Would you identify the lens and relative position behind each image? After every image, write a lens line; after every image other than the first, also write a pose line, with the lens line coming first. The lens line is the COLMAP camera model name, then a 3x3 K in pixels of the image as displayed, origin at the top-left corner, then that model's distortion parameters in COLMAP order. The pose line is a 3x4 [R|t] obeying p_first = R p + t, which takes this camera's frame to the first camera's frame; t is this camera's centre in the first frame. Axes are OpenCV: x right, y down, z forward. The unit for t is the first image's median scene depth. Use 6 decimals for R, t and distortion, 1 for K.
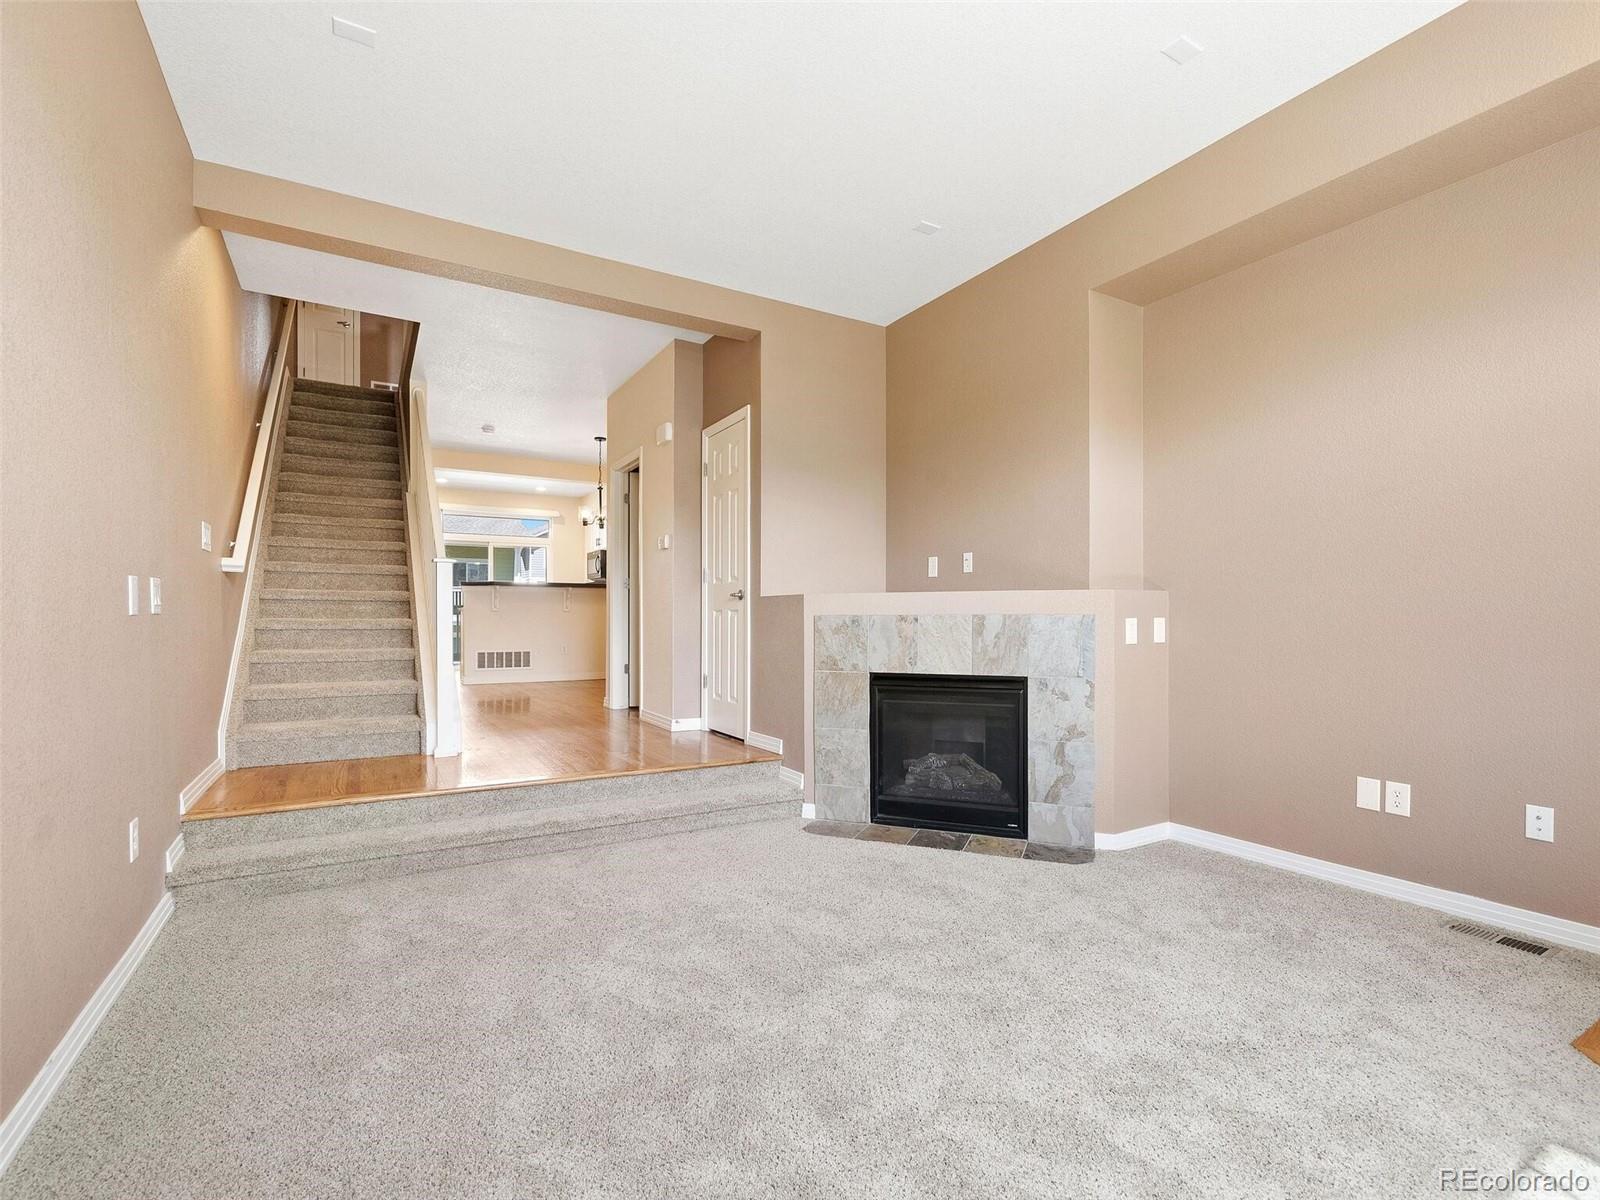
lens RADIAL K [[744.9, 0, 800.0], [0, 744.9, 624.4], [0, 0, 1]] dist [-0.000688, 0.000025]
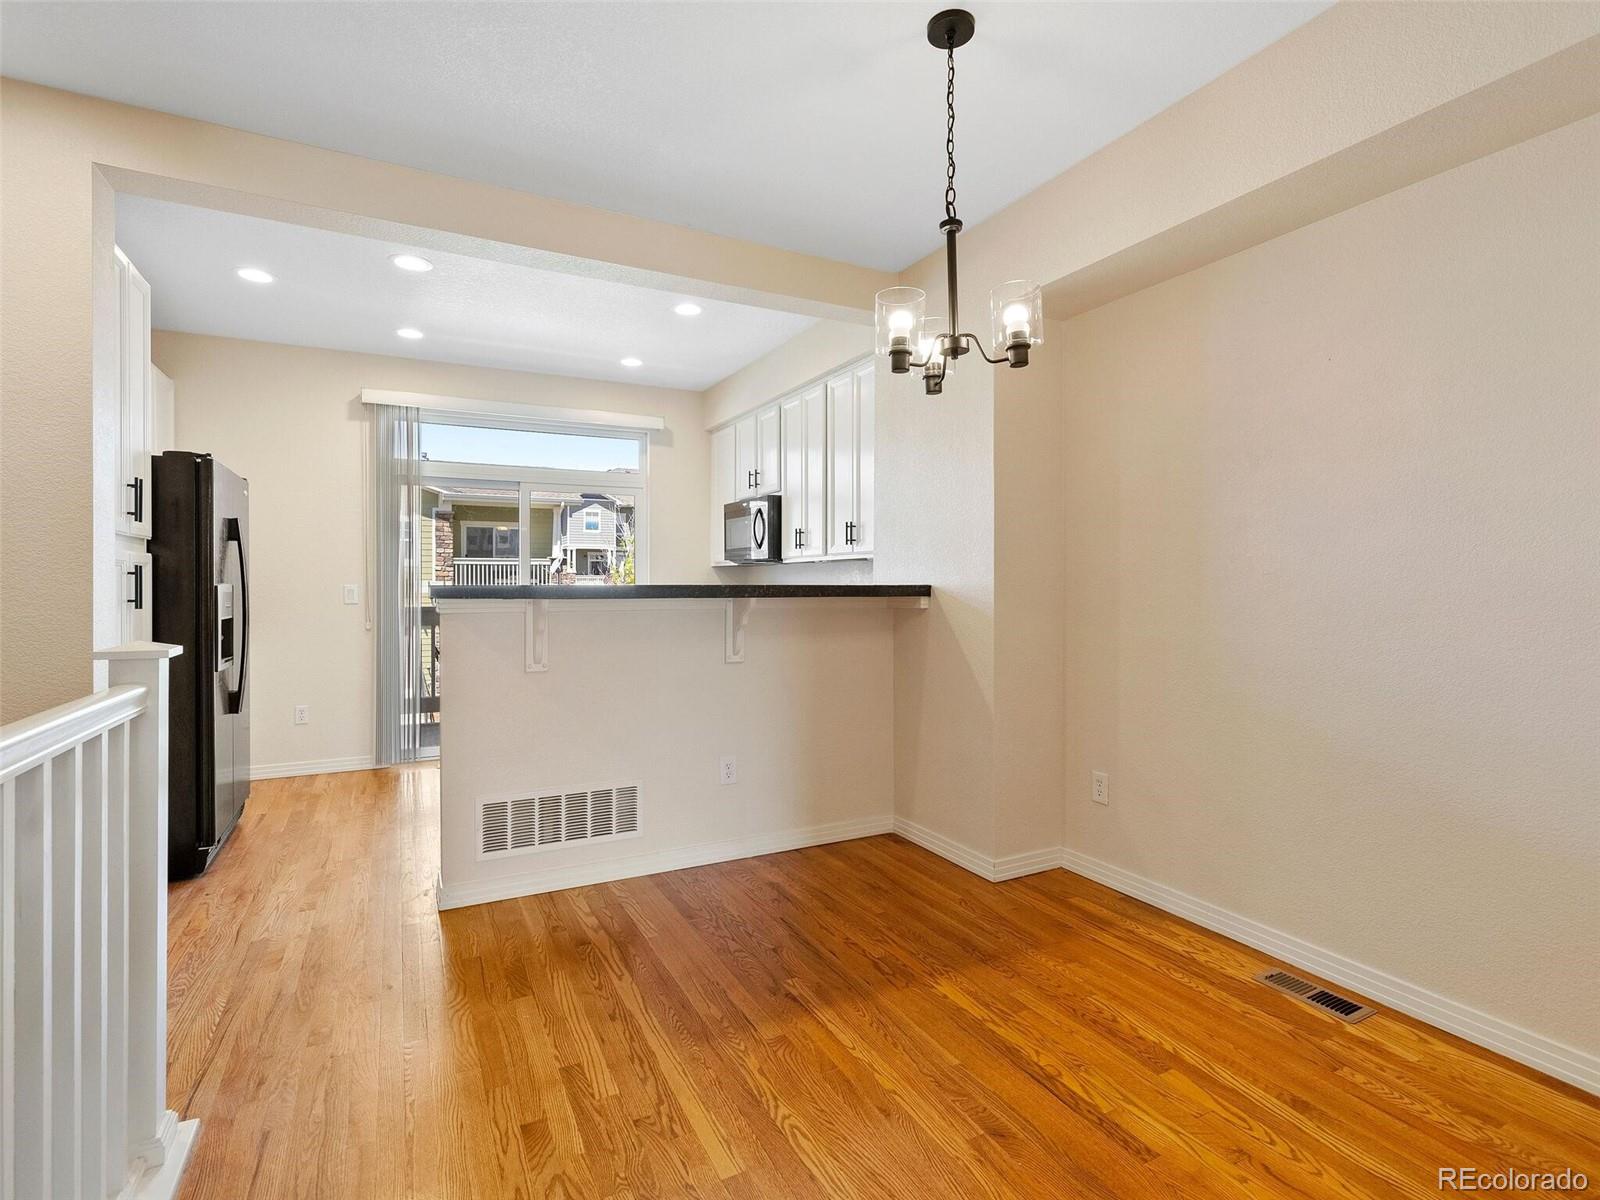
lens RADIAL K [[789.3, 0, 801.2], [0, 789.3, 584.3], [0, 0, 1]] dist [-0.000796, 0.000321]
pose [[0.998600, -0.003063, -0.052815, -0.678957], [0.002605, 0.999959, -0.008726, -0.132277], [0.052839, 0.008577, 0.998566, 1.630726]]
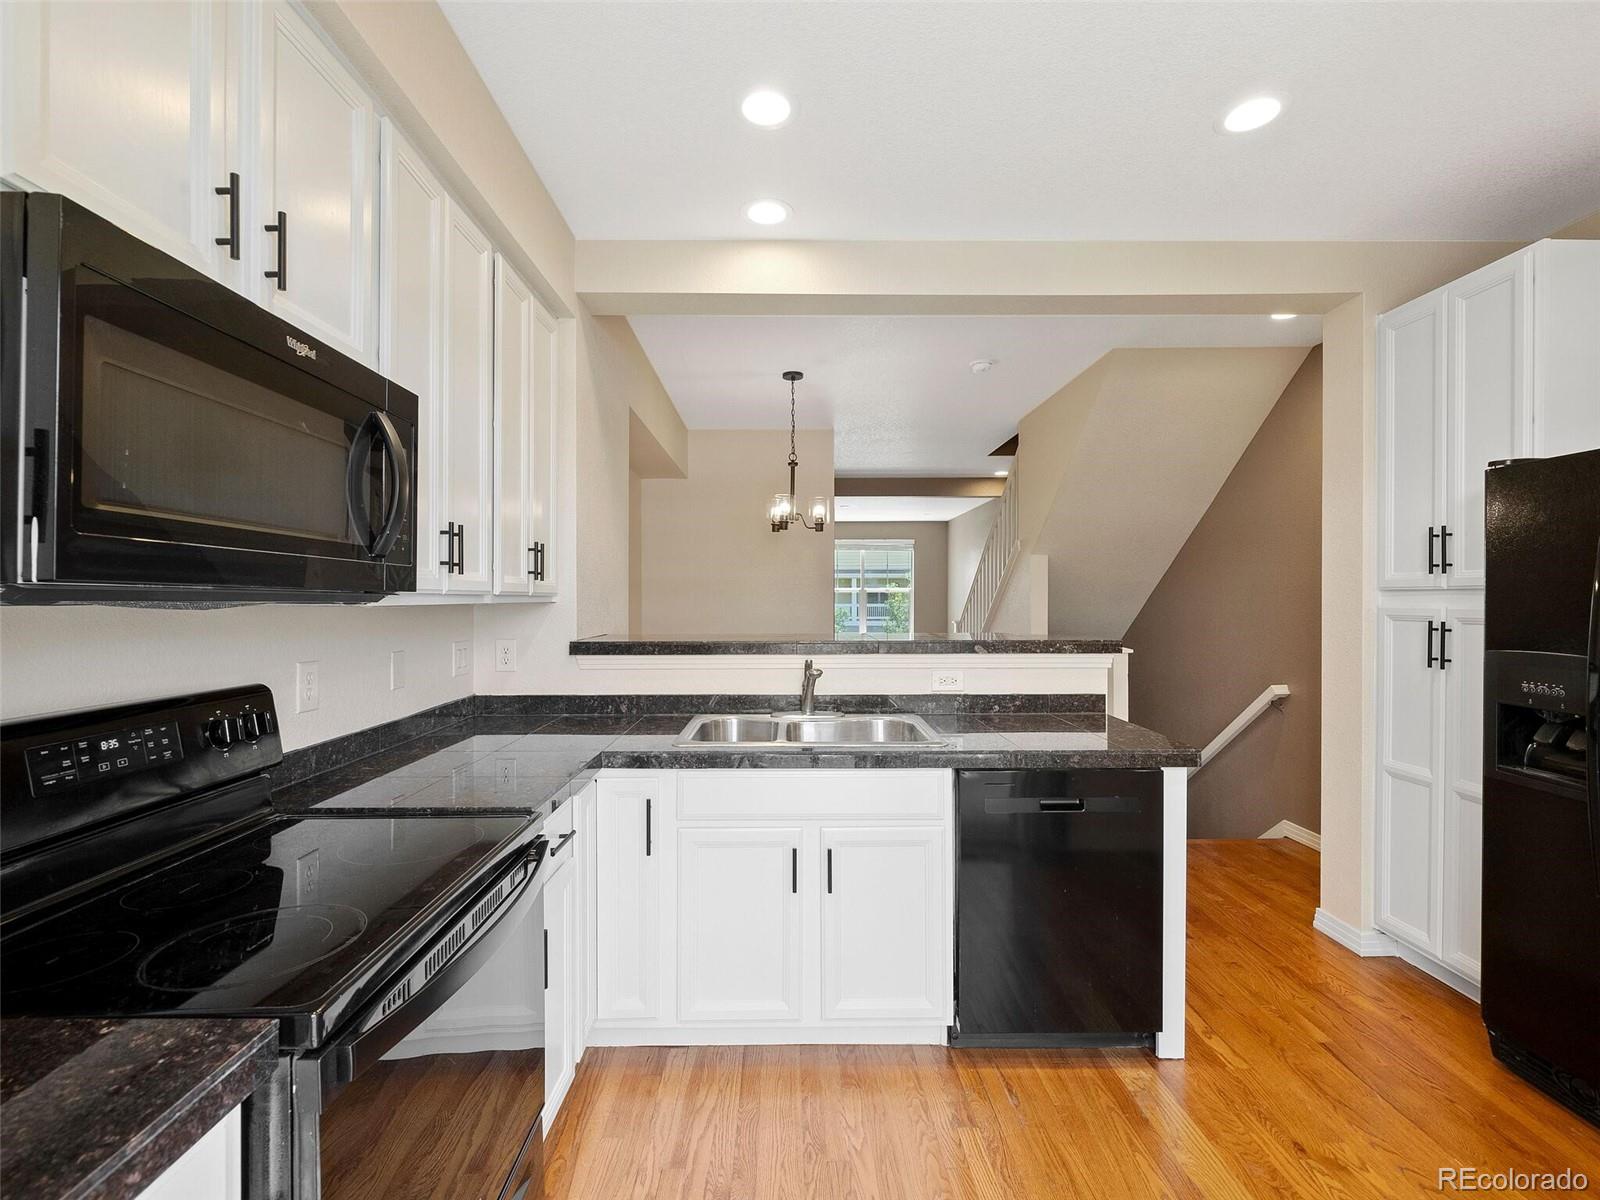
lens RADIAL K [[730.3, 0, 795.7], [0, 730.3, 602.7], [0, 0, 1]] dist [-0.001385, 0.000261]
pose [[-0.872191, -0.005692, 0.489133, -1.208163], [0.001830, 0.999887, 0.014898, -0.190973], [-0.489162, 0.013889, -0.872082, 3.293130]]
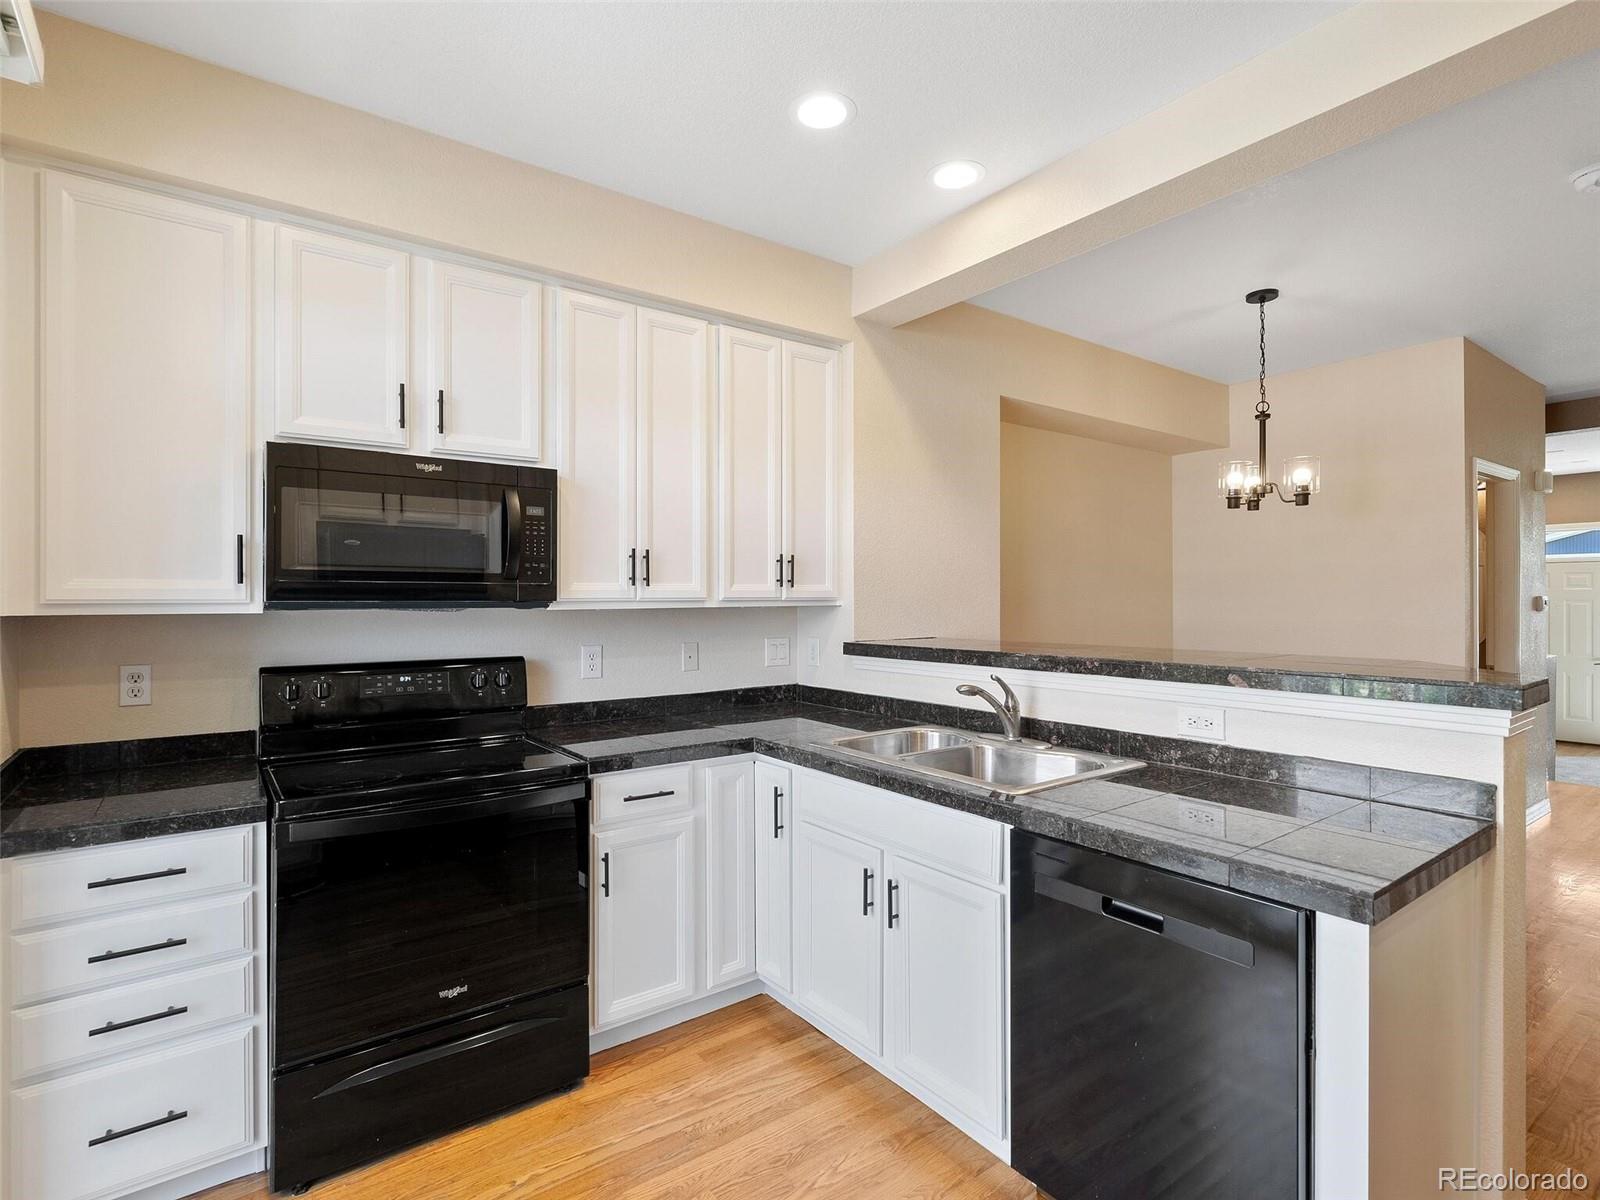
lens RADIAL K [[798.8, 0, 800.0], [0, 798.8, 600.0], [0, 0, 1]] dist [0.000325, 0.000226]
pose [[-0.109112, -0.006352, 0.994009, -1.517585], [0.012904, 0.999886, 0.007806, -0.194730], [-0.993946, 0.013678, -0.109018, 2.900826]]
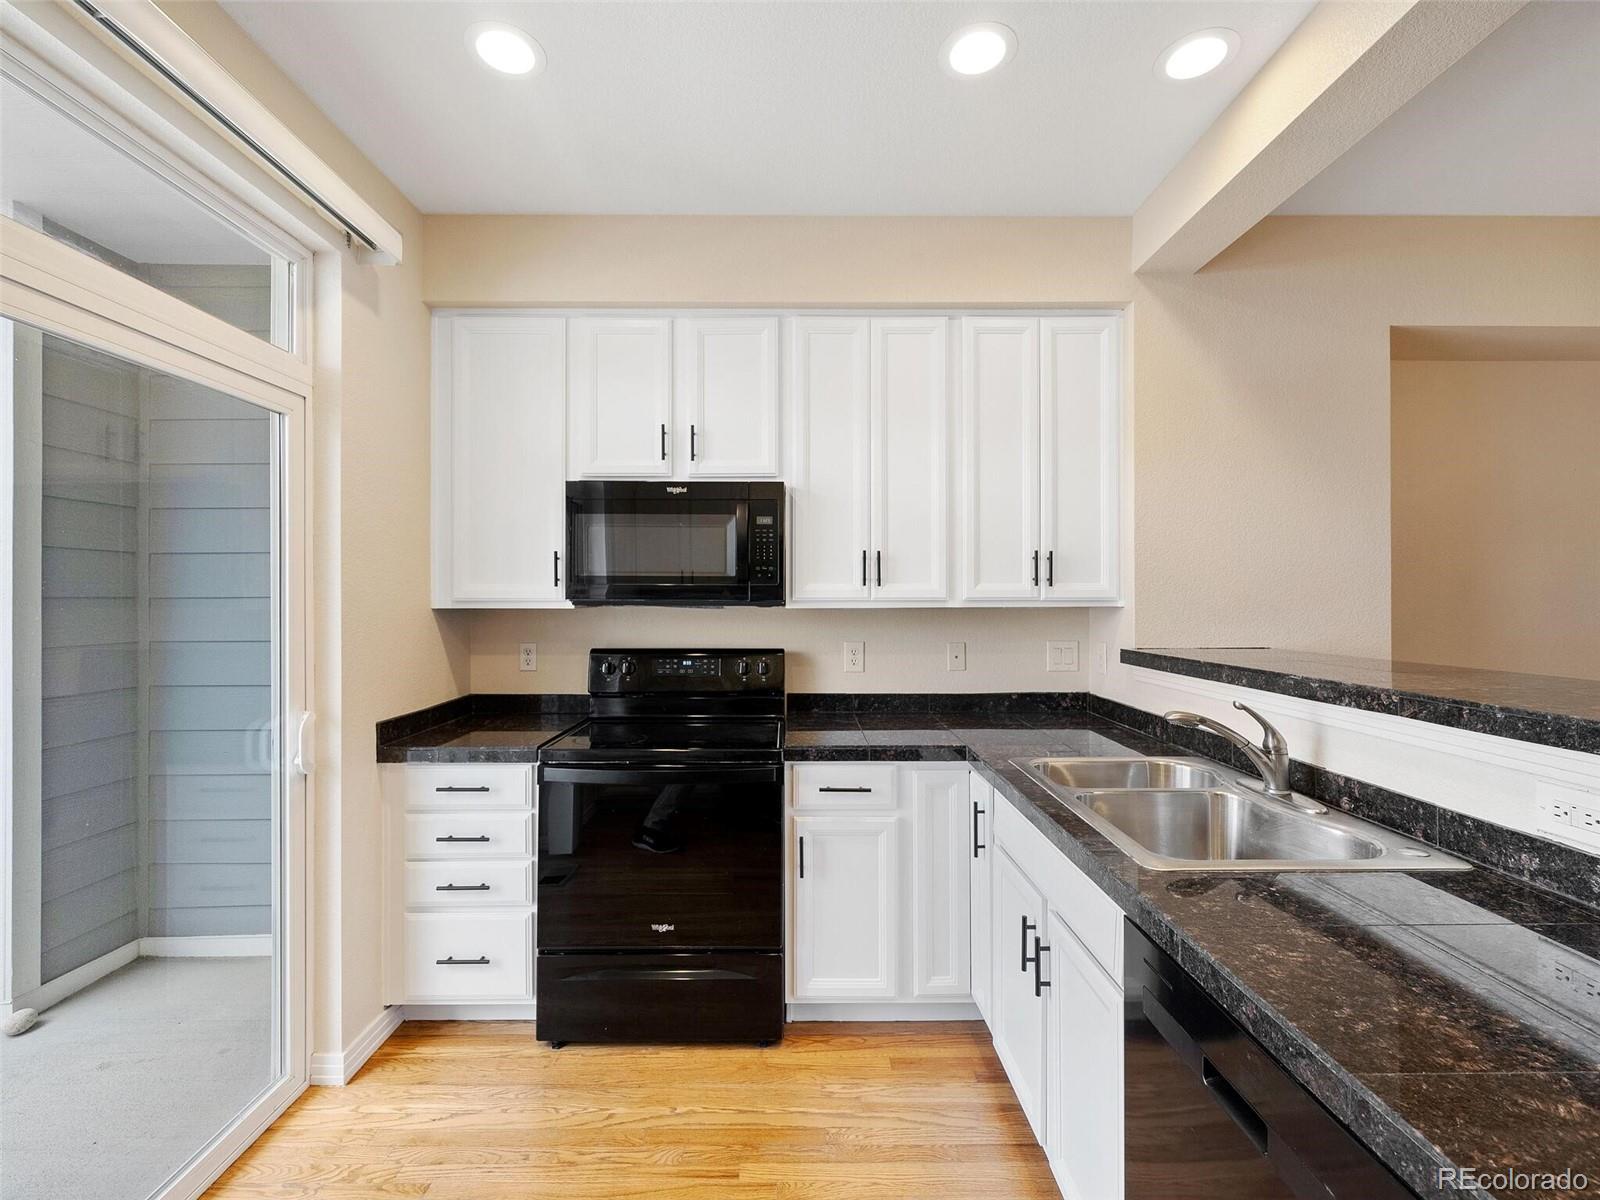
lens RADIAL K [[709.7, 0, 799.2], [0, 709.7, 596.7], [0, 0, 1]] dist [-0.000537, -0.000374]
pose [[0.498589, -0.002104, 0.866836, -1.391357], [0.011962, 0.999919, -0.004454, -0.191501], [-0.866756, 0.012590, 0.498574, 2.683897]]
